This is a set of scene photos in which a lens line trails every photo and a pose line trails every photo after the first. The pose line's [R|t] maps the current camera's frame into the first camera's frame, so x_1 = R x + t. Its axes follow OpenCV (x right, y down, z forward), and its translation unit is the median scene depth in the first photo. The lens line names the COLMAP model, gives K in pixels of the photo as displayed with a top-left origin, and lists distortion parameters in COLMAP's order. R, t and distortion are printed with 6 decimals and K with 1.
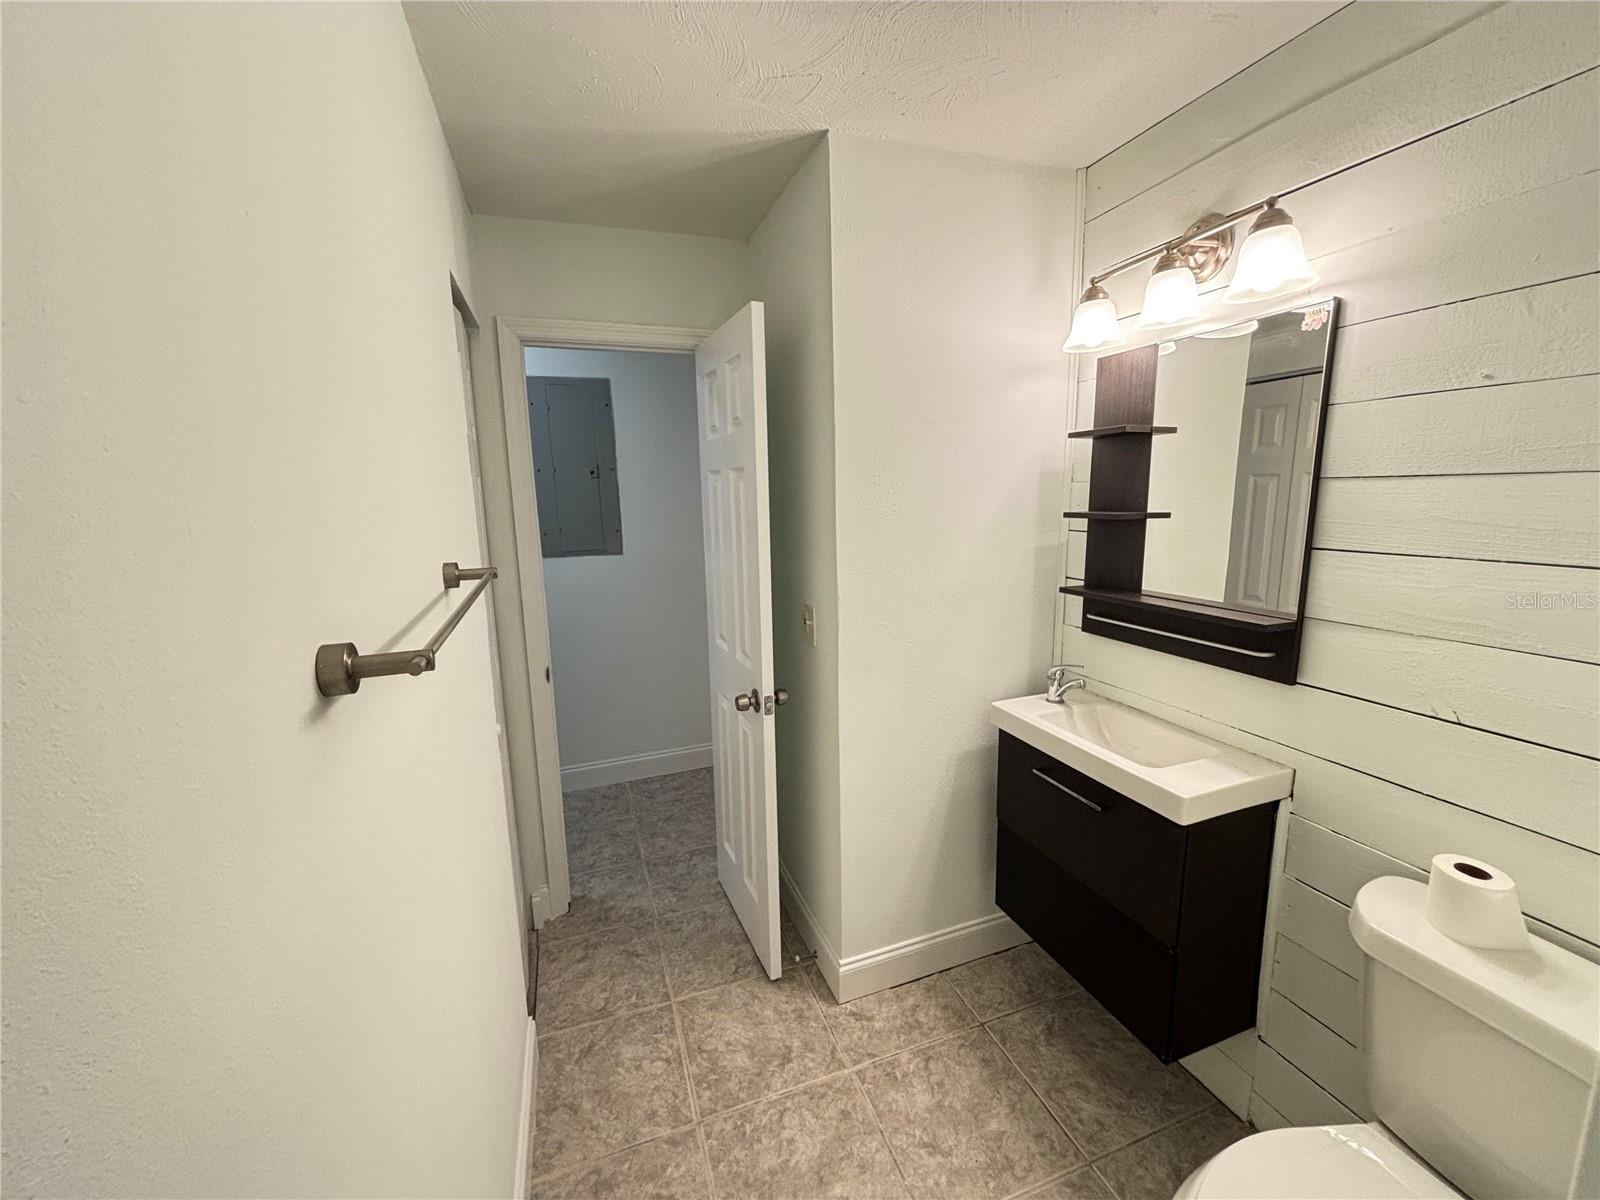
lens RADIAL K [[647.1, 0, 806.4], [0, 647.1, 598.7], [0, 0, 1]] dist [-0.000636, 0.001183]
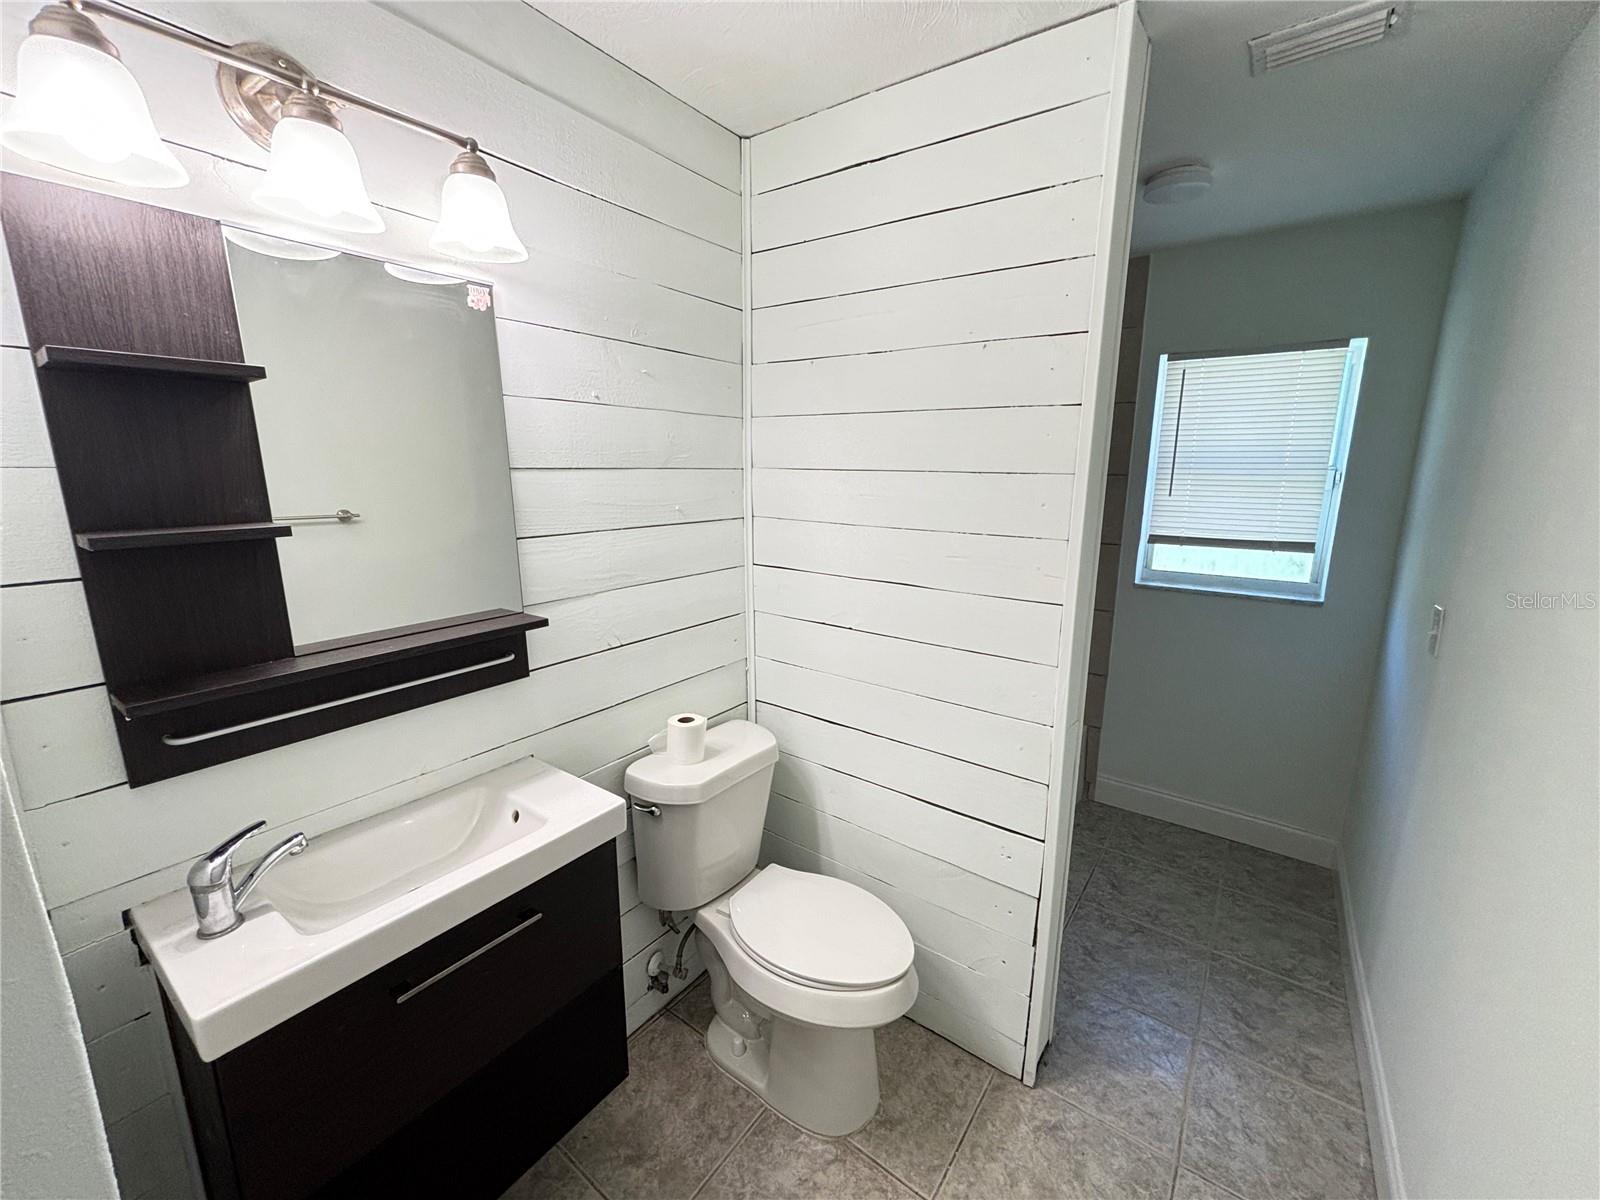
lens RADIAL K [[647.1, 0, 801.6], [0, 647.1, 601.0], [0, 0, 1]] dist [-0.000636, 0.001183]
pose [[-0.567917, -0.150766, 0.809160, -0.300093], [0.144192, 0.949654, 0.278146, -0.203581], [-0.810357, 0.274638, -0.517585, 1.194984]]
